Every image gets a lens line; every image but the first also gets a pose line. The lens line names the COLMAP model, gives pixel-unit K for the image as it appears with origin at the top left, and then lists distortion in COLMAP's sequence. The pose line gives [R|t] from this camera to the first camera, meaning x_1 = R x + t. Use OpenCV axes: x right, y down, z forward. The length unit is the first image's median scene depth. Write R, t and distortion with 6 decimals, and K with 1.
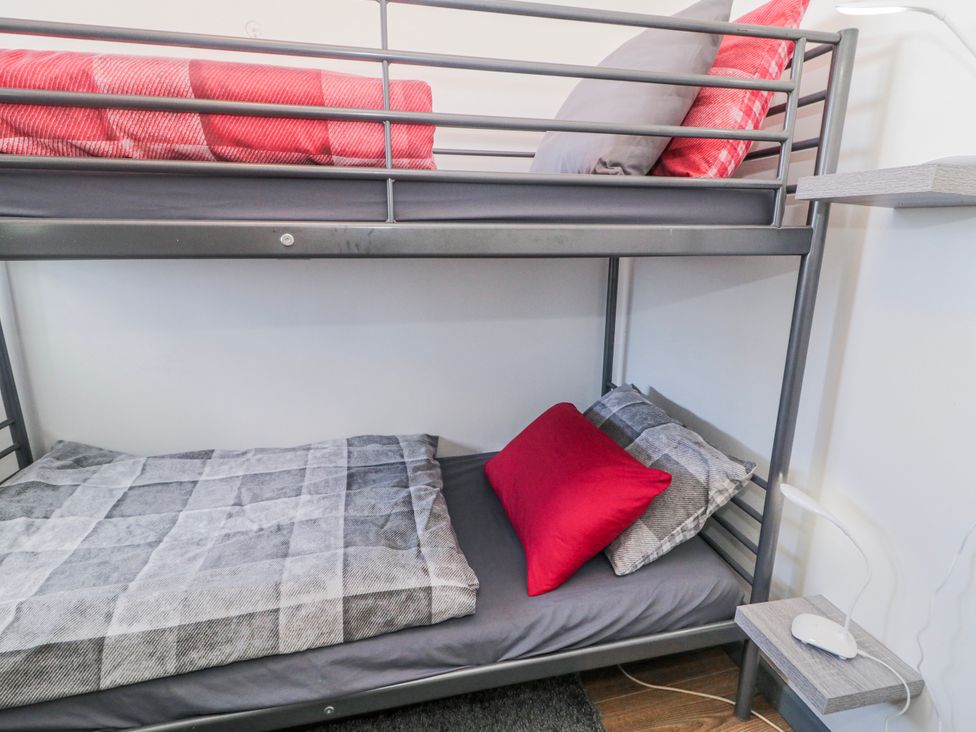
lens RADIAL K [[523.2, 0, 498.1], [0, 523.2, 362.4], [0, 0, 1]] dist [-0.000752, -0.000172]
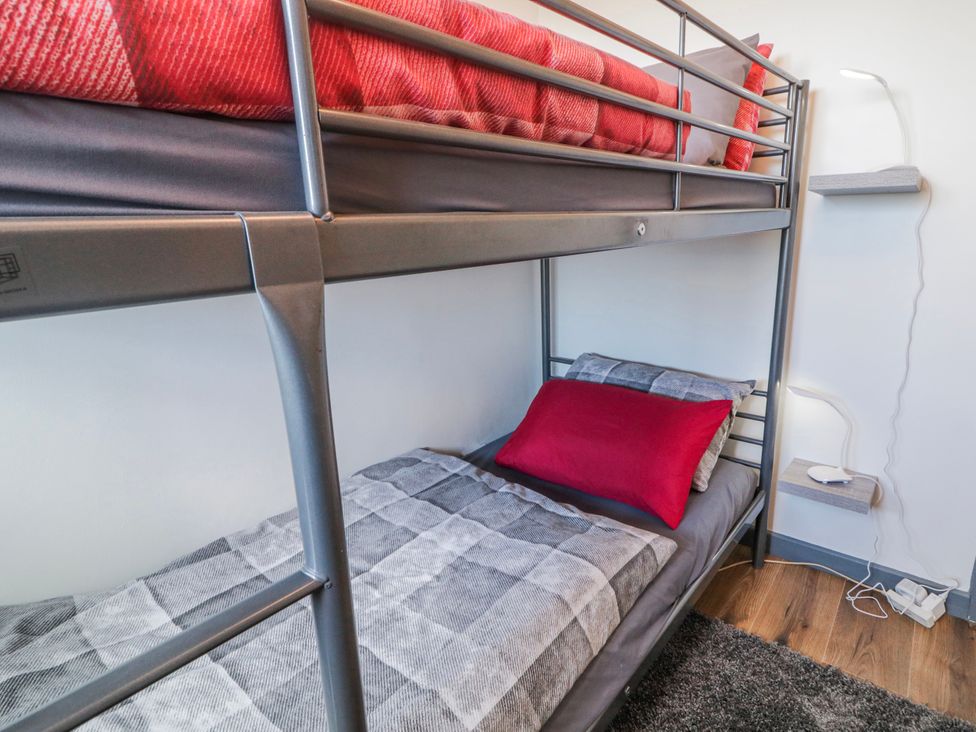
lens RADIAL K [[558.4, 0, 490.8], [0, 558.4, 362.5], [0, 0, 1]] dist [-0.000119, 0.000617]
pose [[0.793542, -0.181086, 0.580947, -0.934083], [0.184328, 0.981374, 0.054120, -0.063160], [-0.579927, 0.064138, 0.812140, 0.204311]]
